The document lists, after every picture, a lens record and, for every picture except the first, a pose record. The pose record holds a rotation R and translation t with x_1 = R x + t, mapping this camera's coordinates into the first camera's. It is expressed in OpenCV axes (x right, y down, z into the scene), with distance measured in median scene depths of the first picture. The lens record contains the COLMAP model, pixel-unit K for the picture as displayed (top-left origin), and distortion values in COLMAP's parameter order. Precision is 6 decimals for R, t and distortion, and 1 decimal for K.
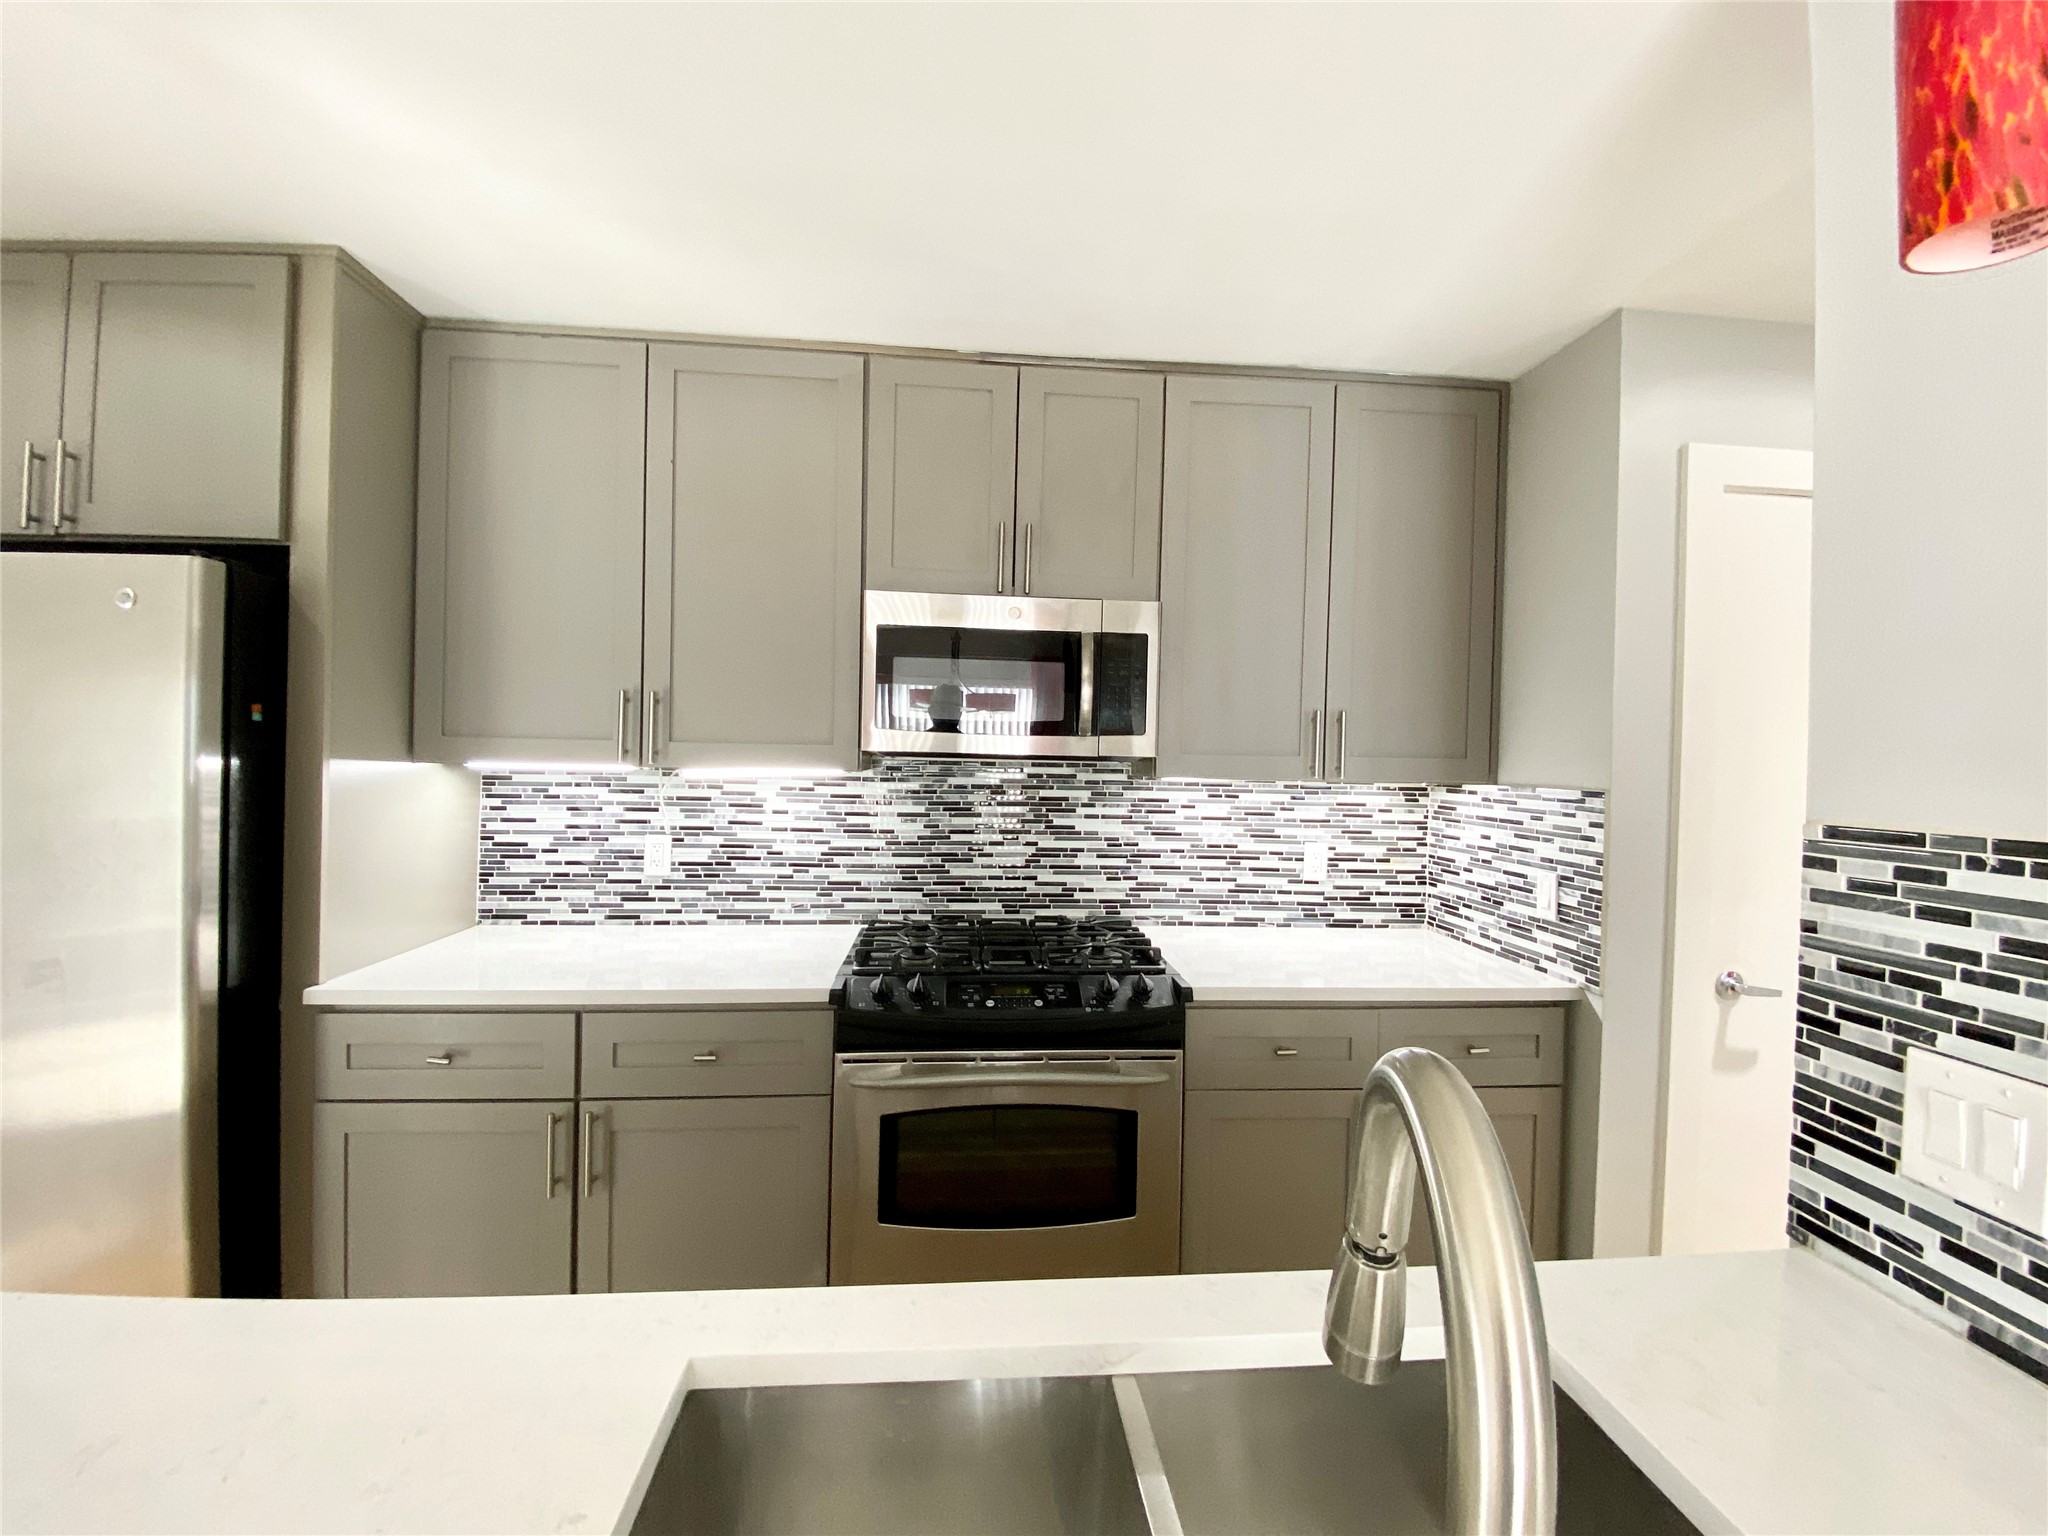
lens RADIAL K [[830.5, 0, 1017.2], [0, 830.5, 760.7], [0, 0, 1]] dist [0.002308, -0.000367]
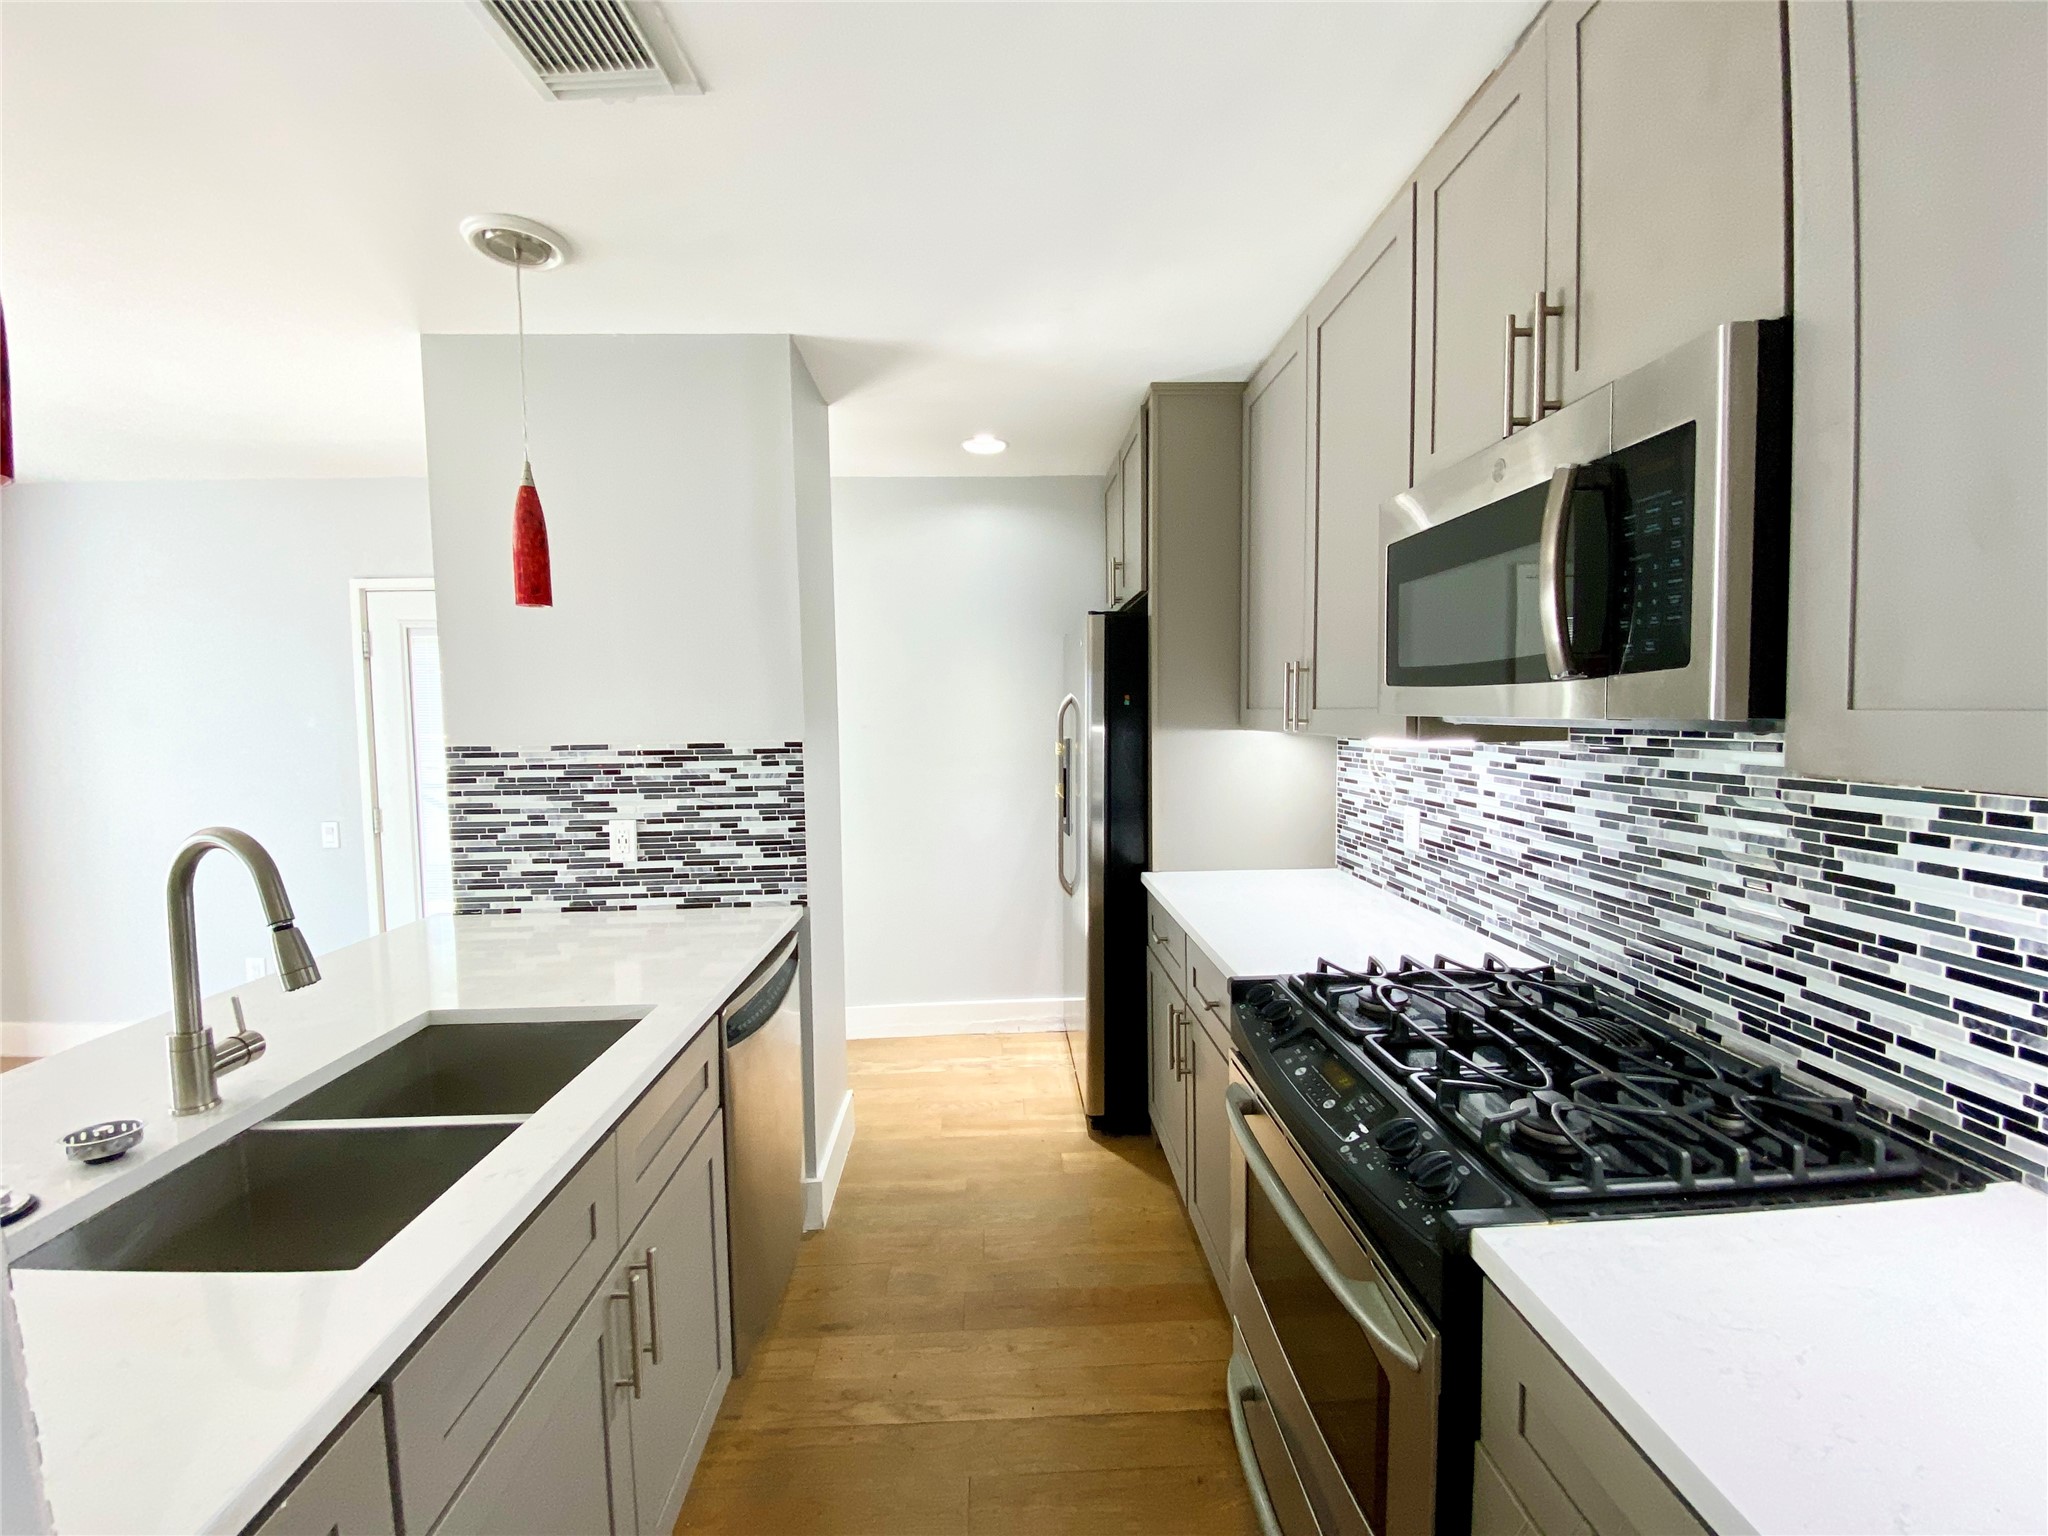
lens RADIAL K [[828.6, 0, 1018.0], [0, 828.6, 763.8], [0, 0, 1]] dist [-0.024379, -0.000763]
pose [[-0.059818, 0.044523, -0.997216, 0.497150], [0.006518, 0.999001, 0.044212, -0.002983], [0.998188, -0.003855, -0.060049, 0.591850]]
